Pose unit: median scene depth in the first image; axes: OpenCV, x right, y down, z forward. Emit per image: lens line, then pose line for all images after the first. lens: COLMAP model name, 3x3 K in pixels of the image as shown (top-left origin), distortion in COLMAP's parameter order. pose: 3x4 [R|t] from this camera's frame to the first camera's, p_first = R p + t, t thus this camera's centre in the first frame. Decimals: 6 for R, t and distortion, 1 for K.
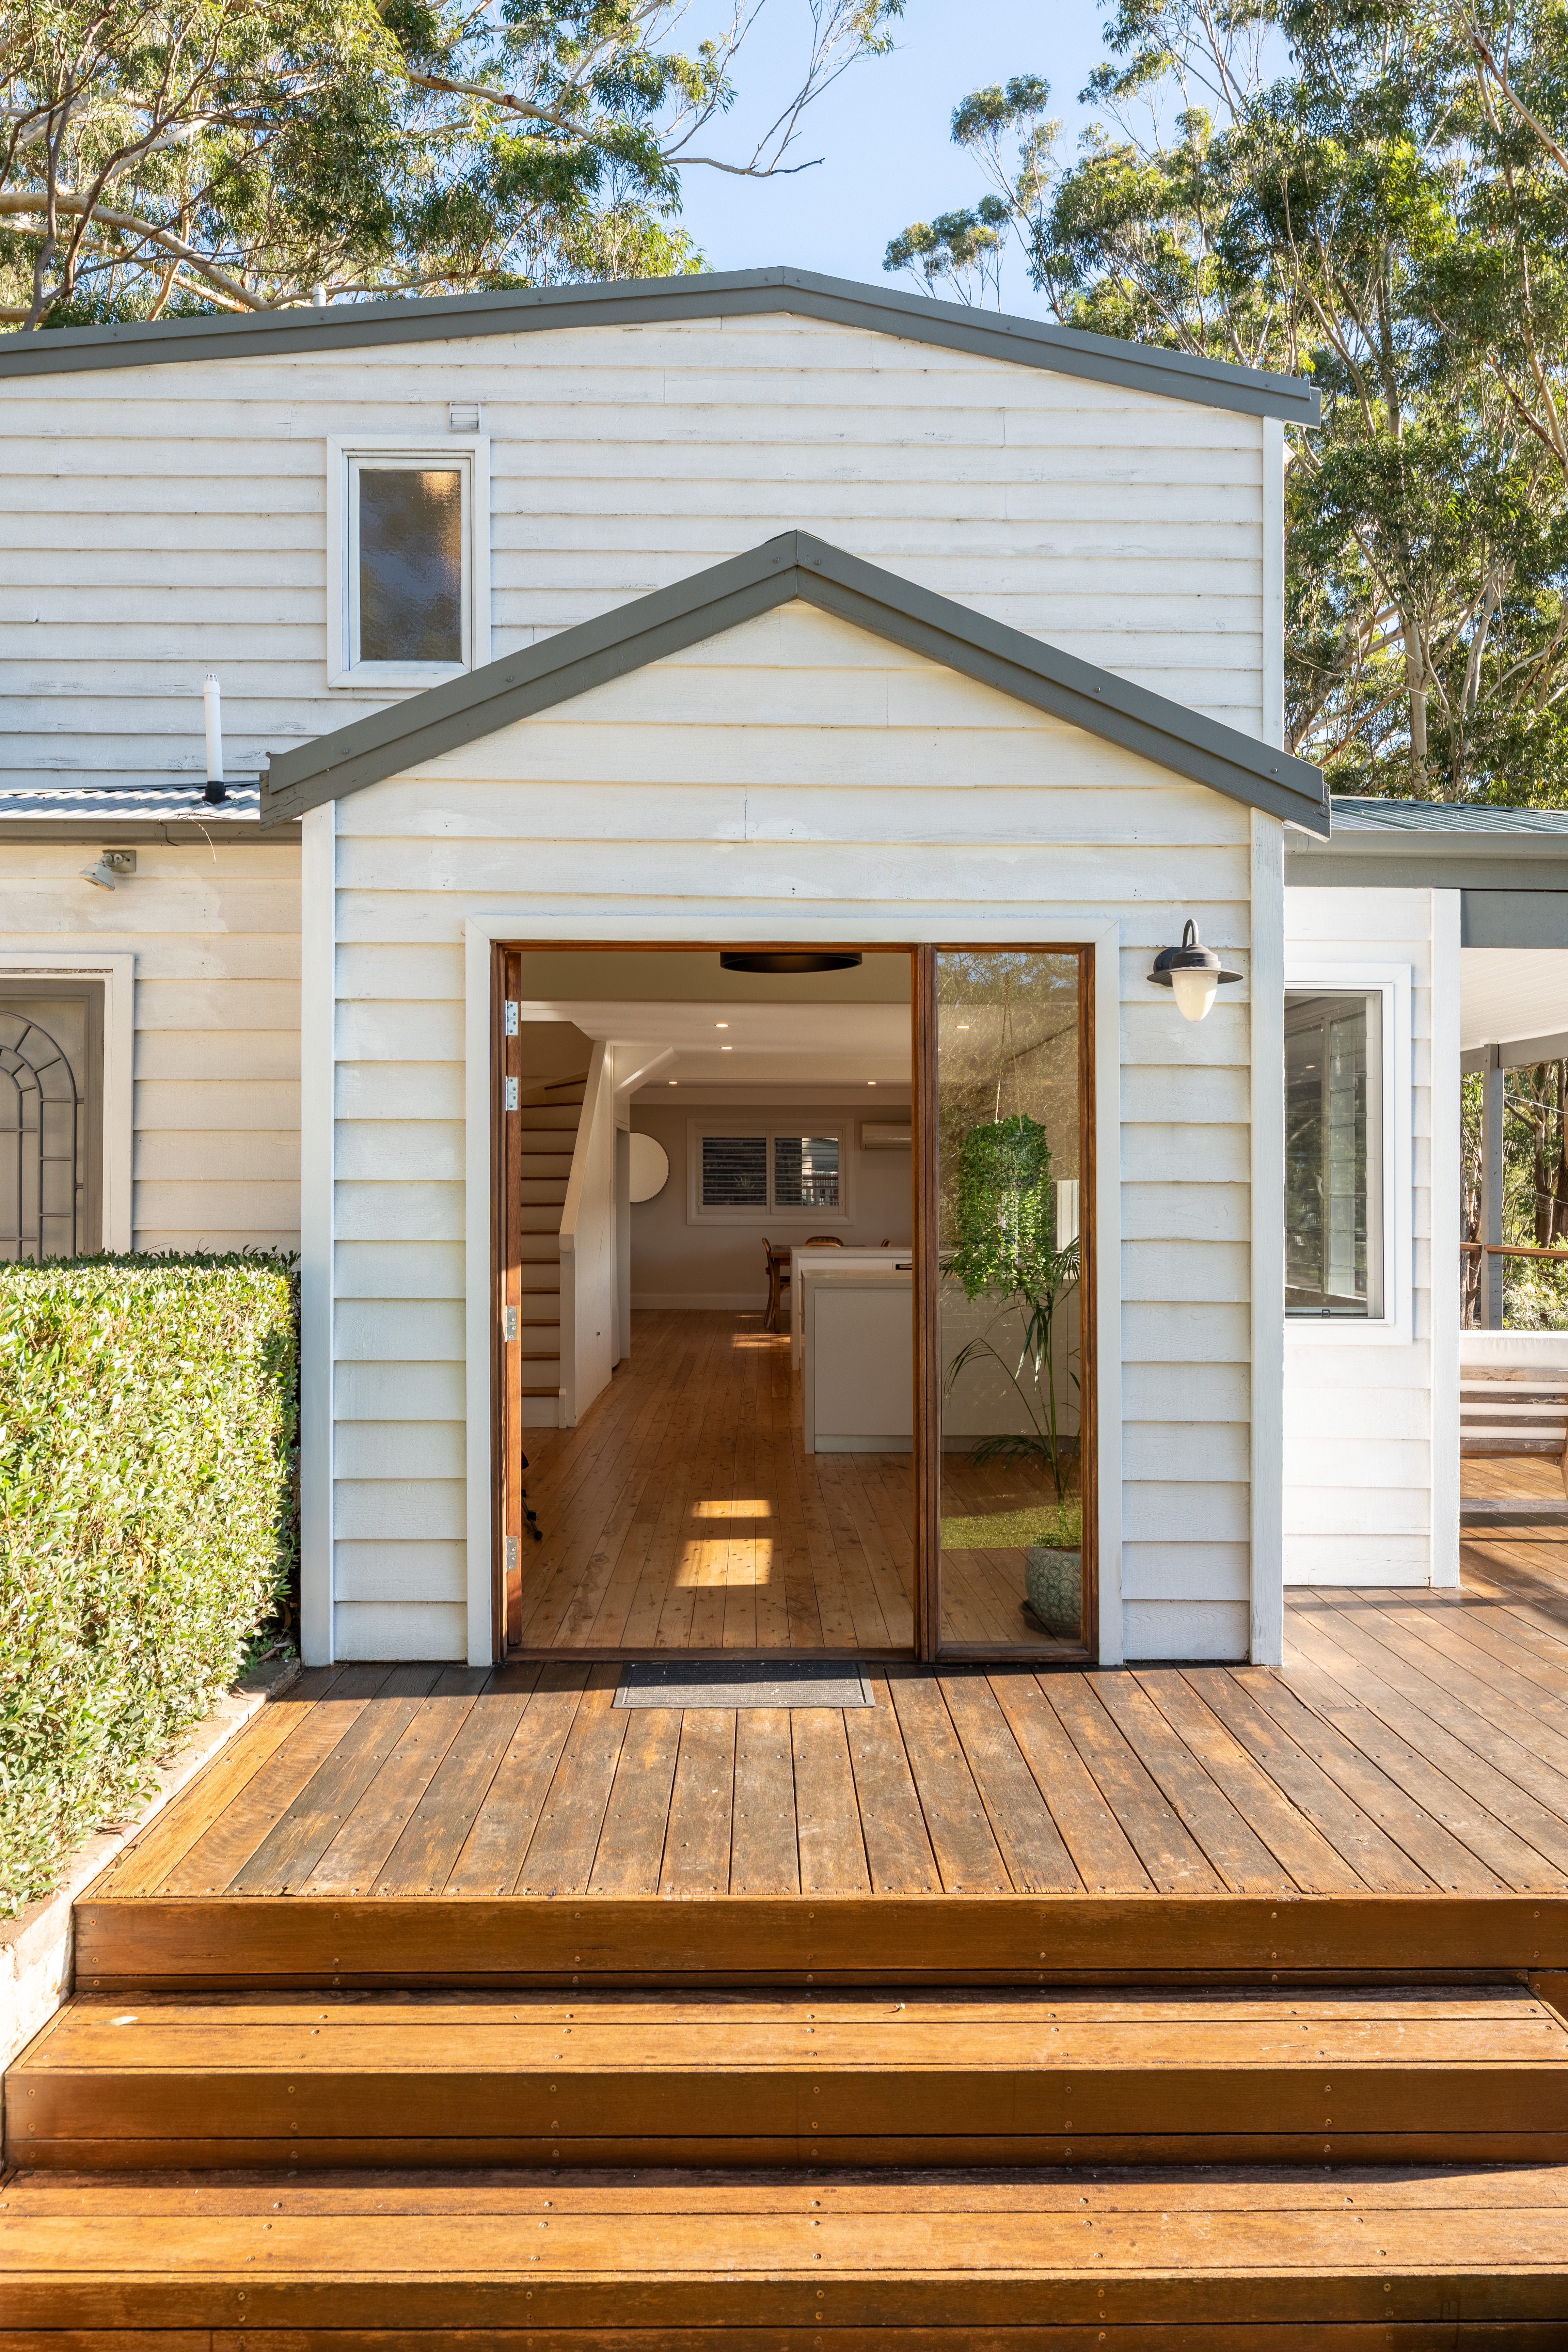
lens RADIAL K [[1582.9, 0, 784.0], [0, 1582.9, 1176.0], [0, 0, 1]] dist [0.000211, -0.000811]
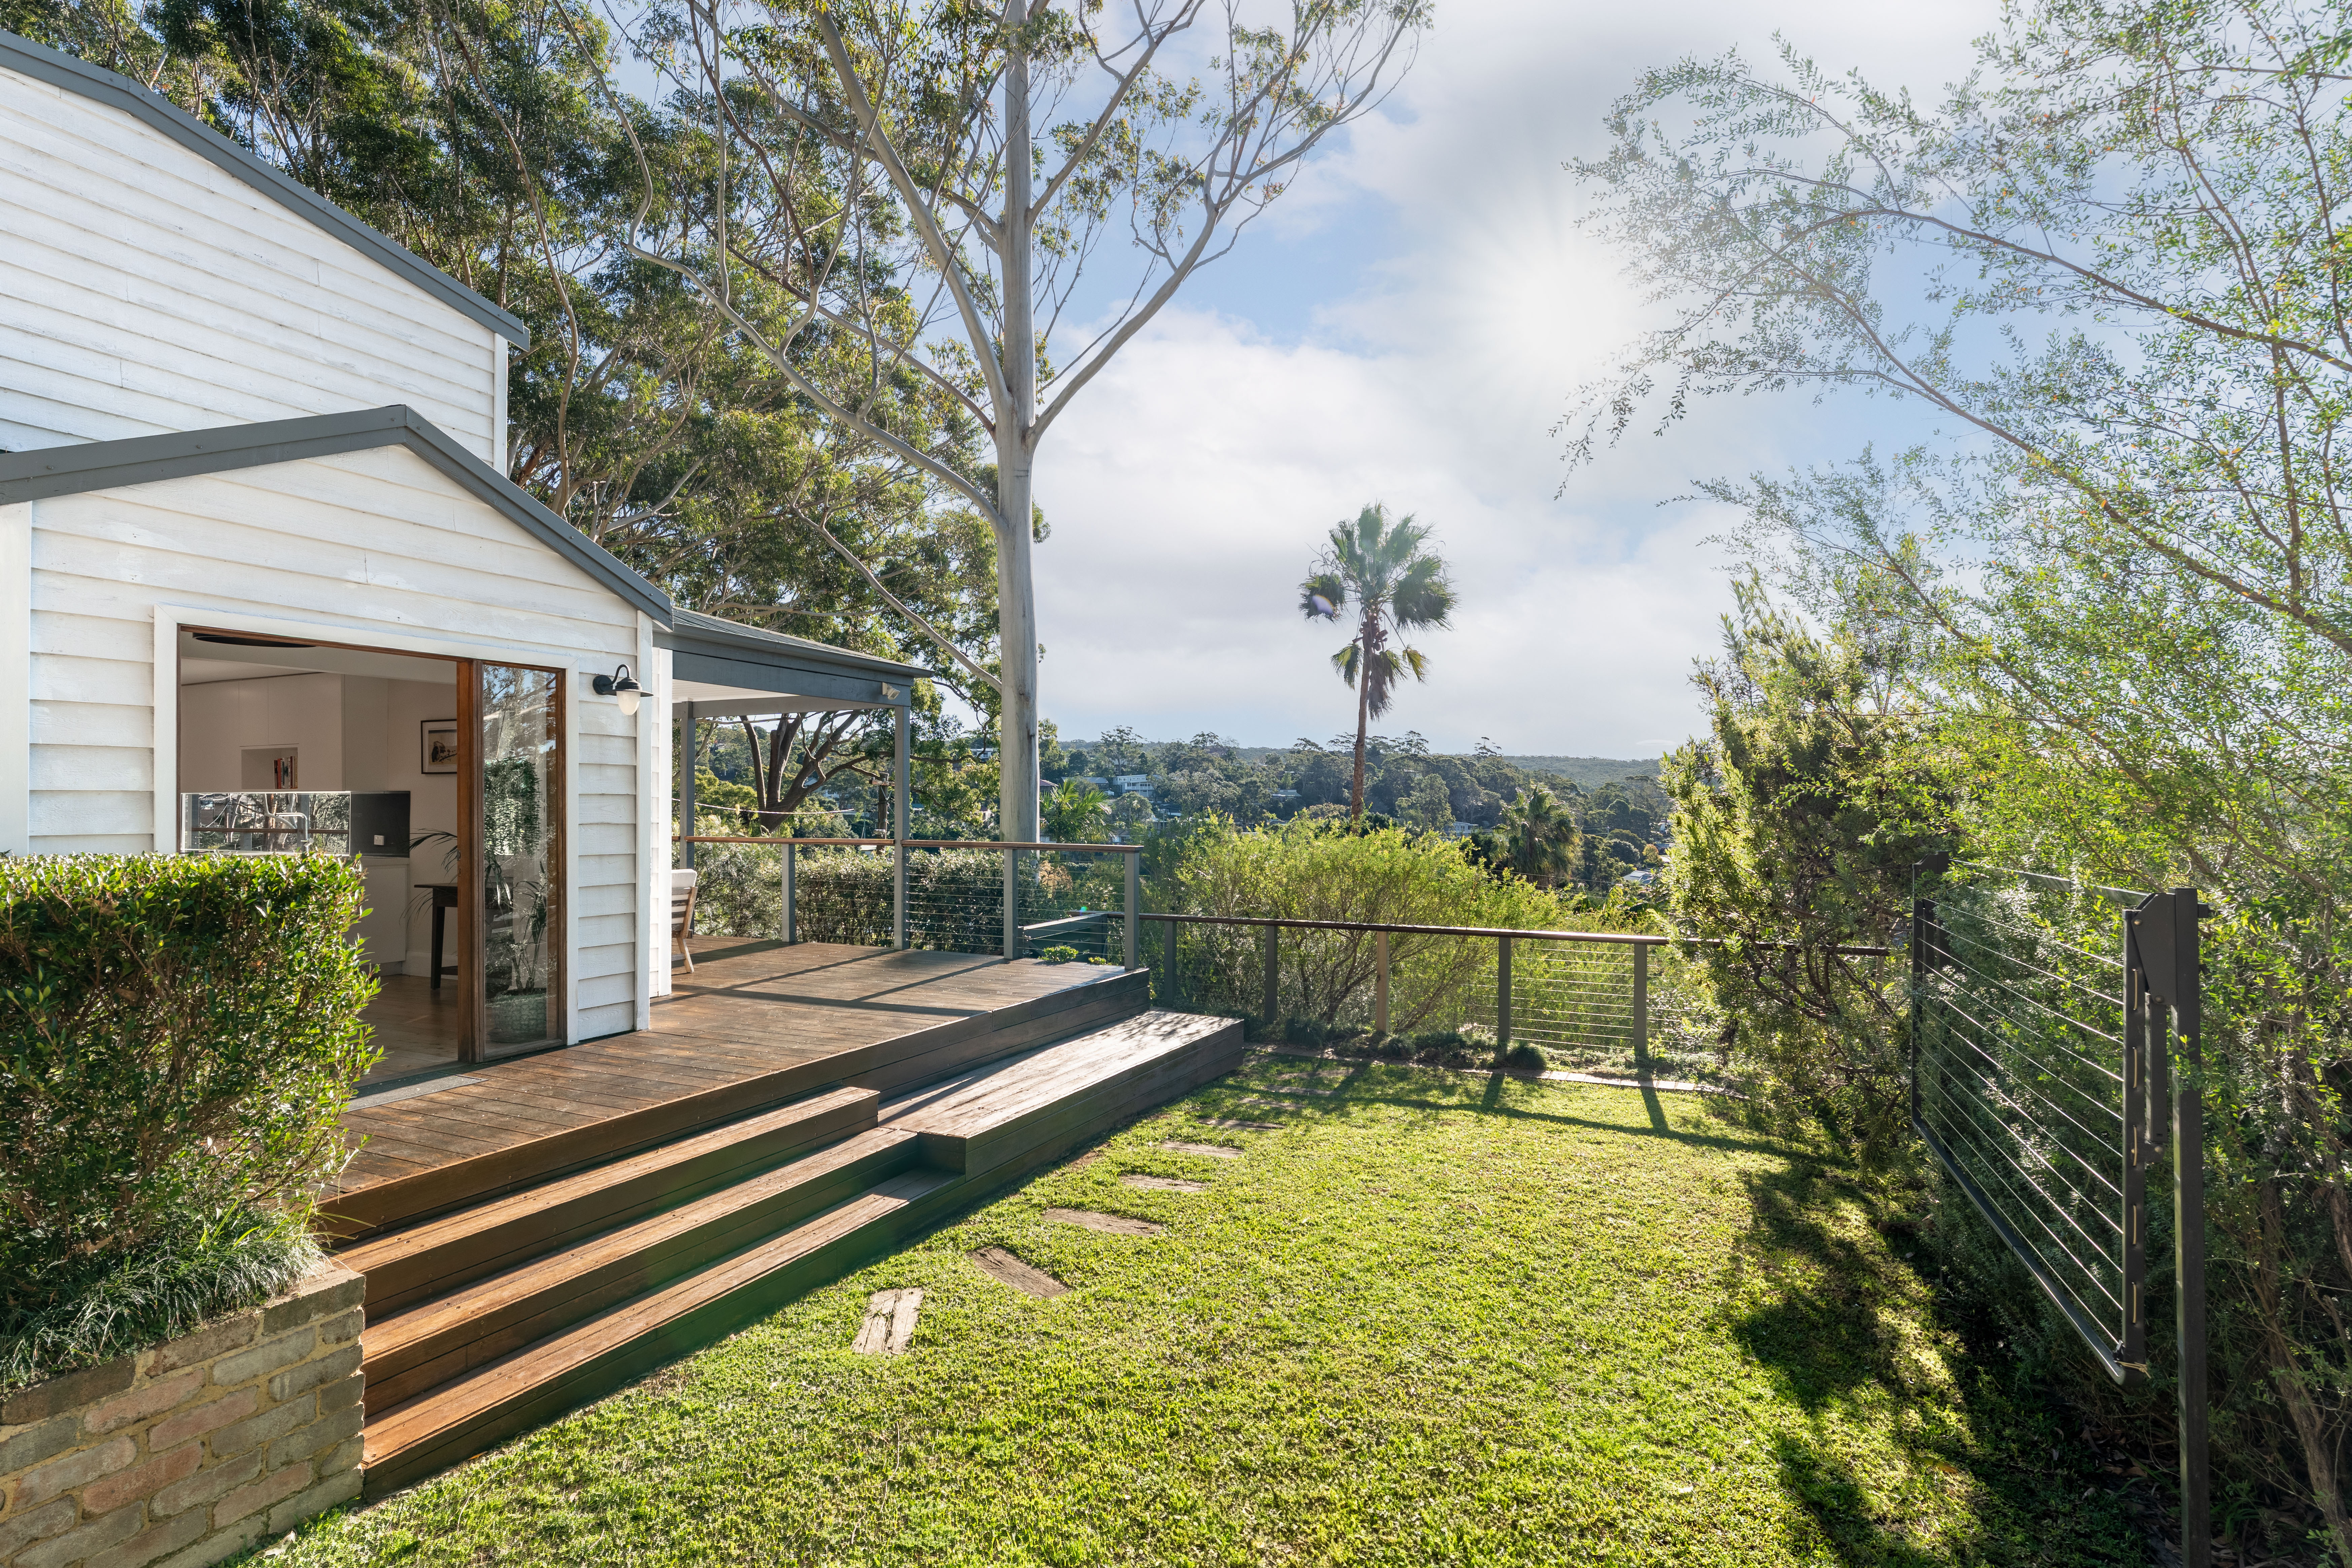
lens RADIAL K [[1098.6, 0, 1176.0], [0, 1098.6, 784.0], [0, 0, 1]] dist [0.000443, 0.000023]
pose [[0.445438, 0.012090, 0.895231, -0.665713], [-0.007066, 0.999925, -0.009988, -0.000013], [-0.895285, -0.001876, 0.445490, -0.252705]]
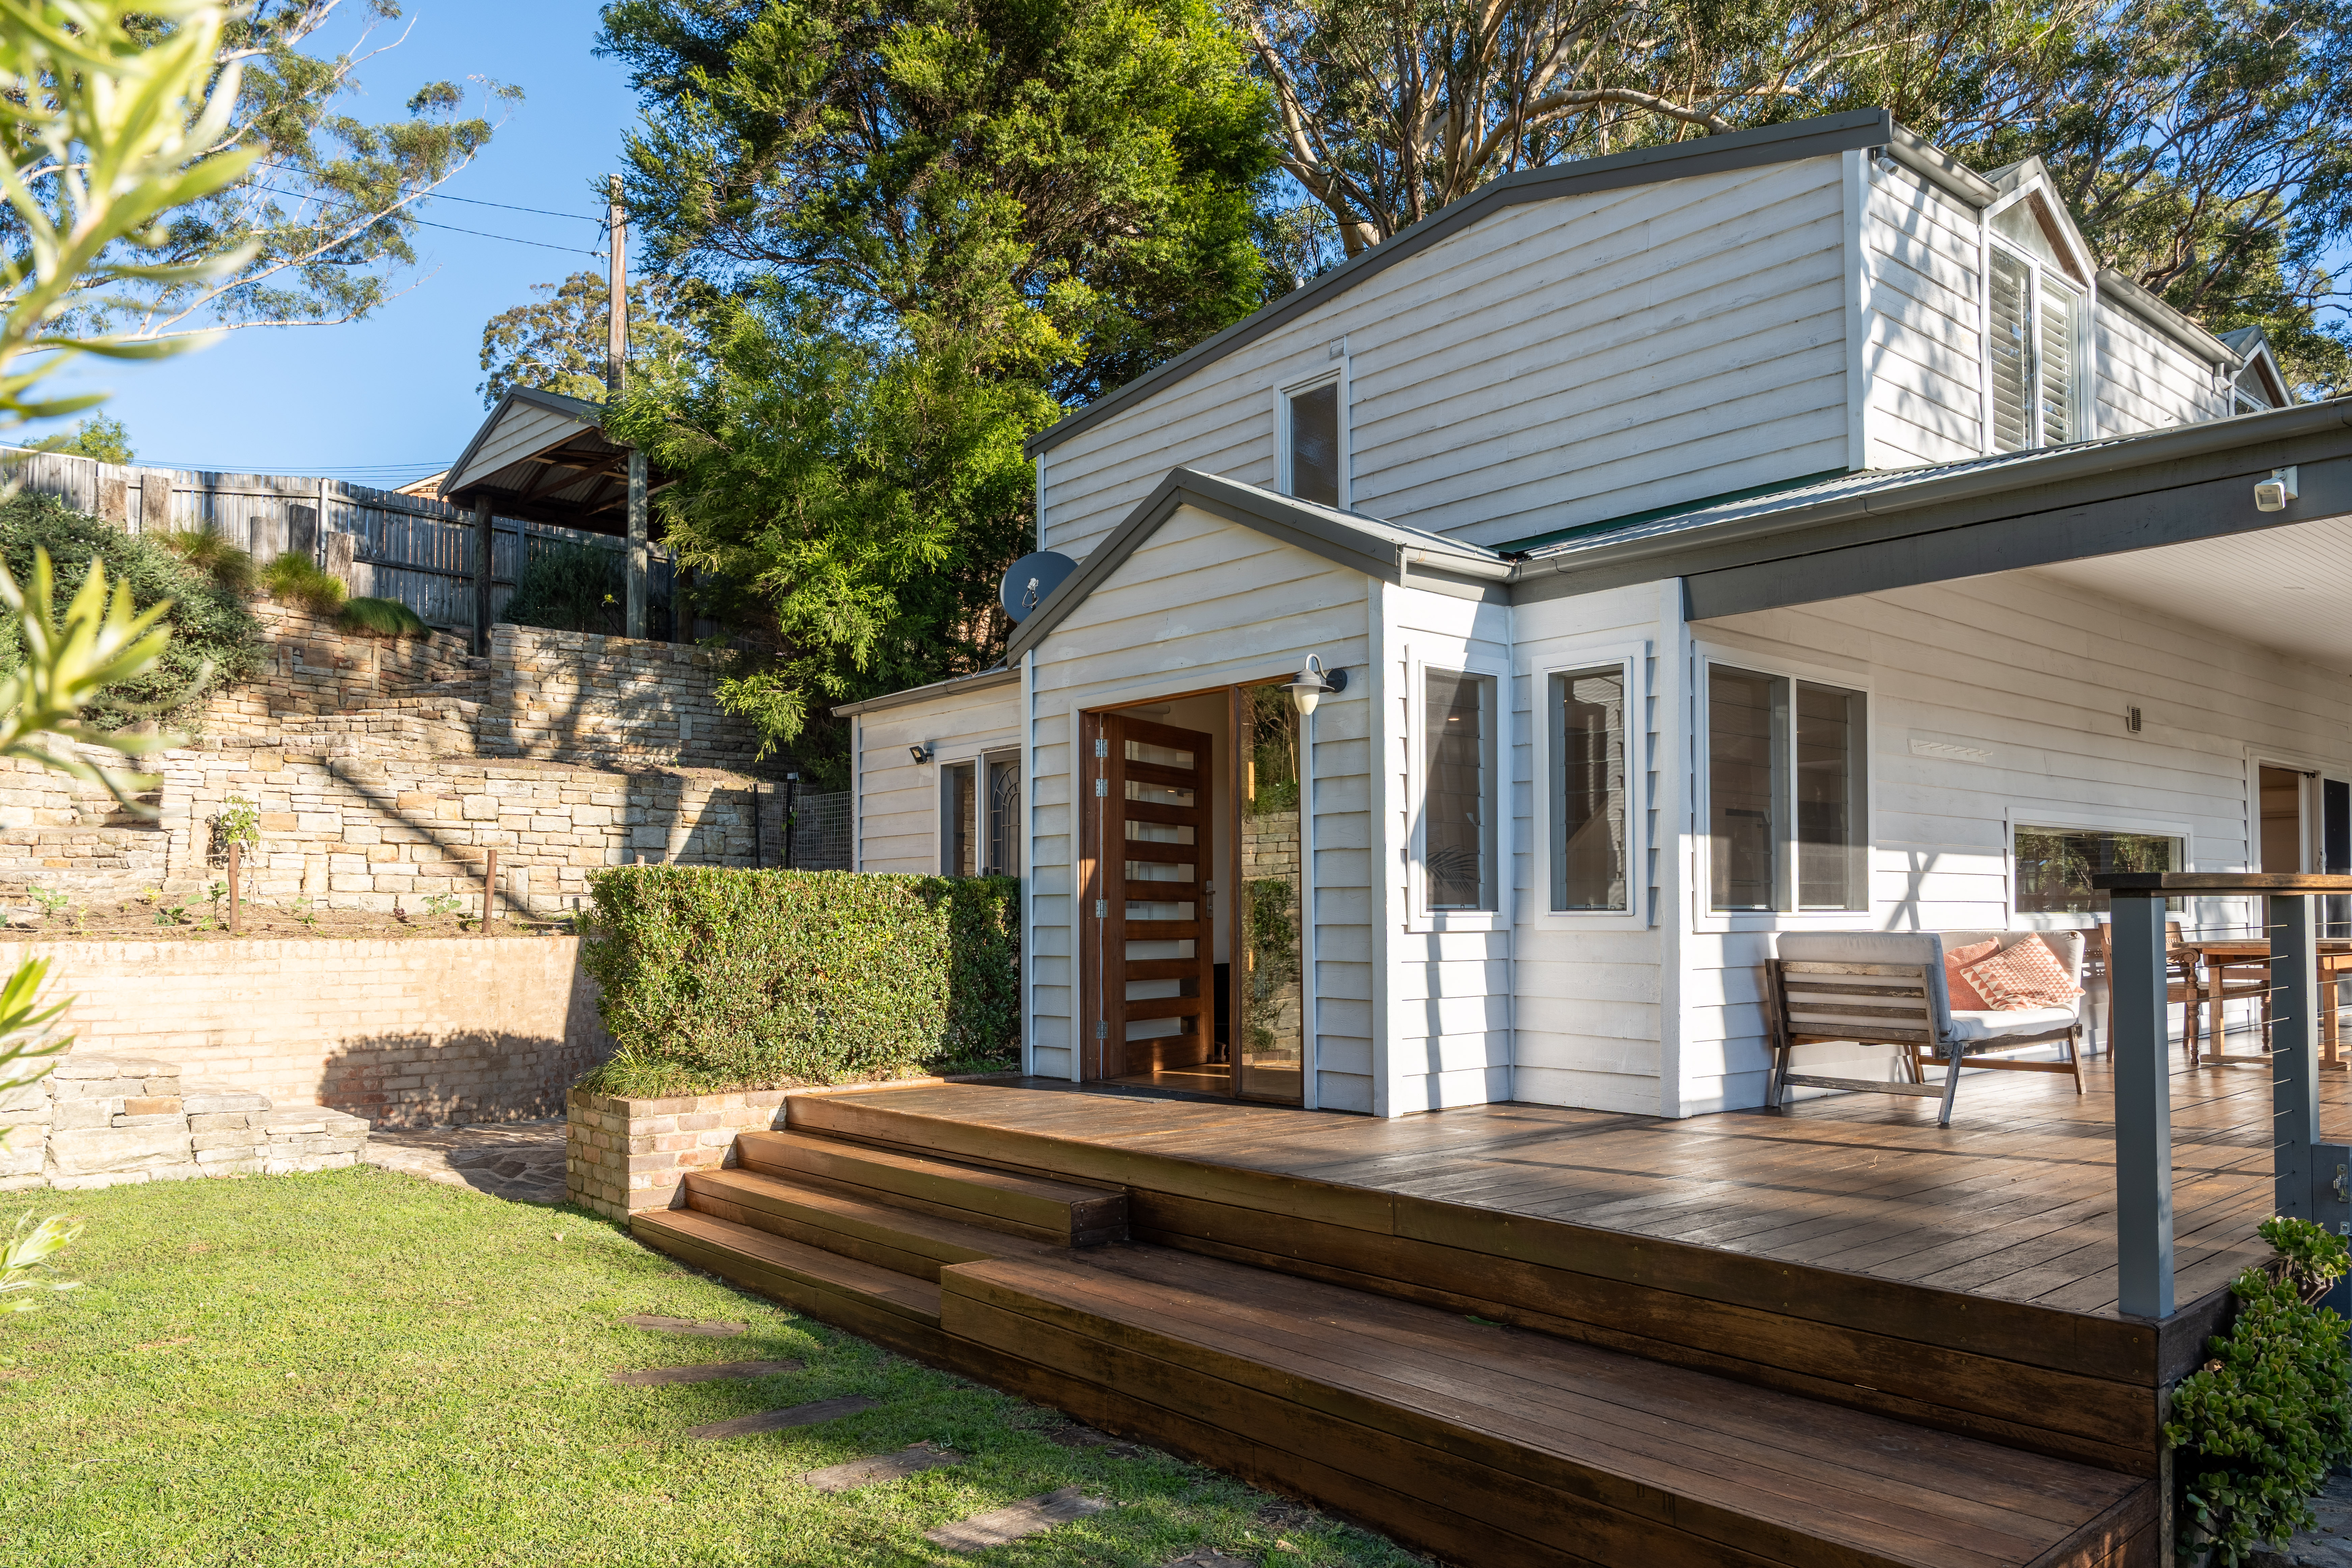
lens RADIAL K [[1583.0, 0, 1172.8], [0, 1583.0, 892.8], [0, 0, 1]] dist [0.000211, -0.000811]
pose [[0.652415, -0.022774, -0.757519, 1.368125], [0.017074, 0.999736, -0.015351, 0.106960], [0.757669, -0.002919, 0.652632, -0.186164]]
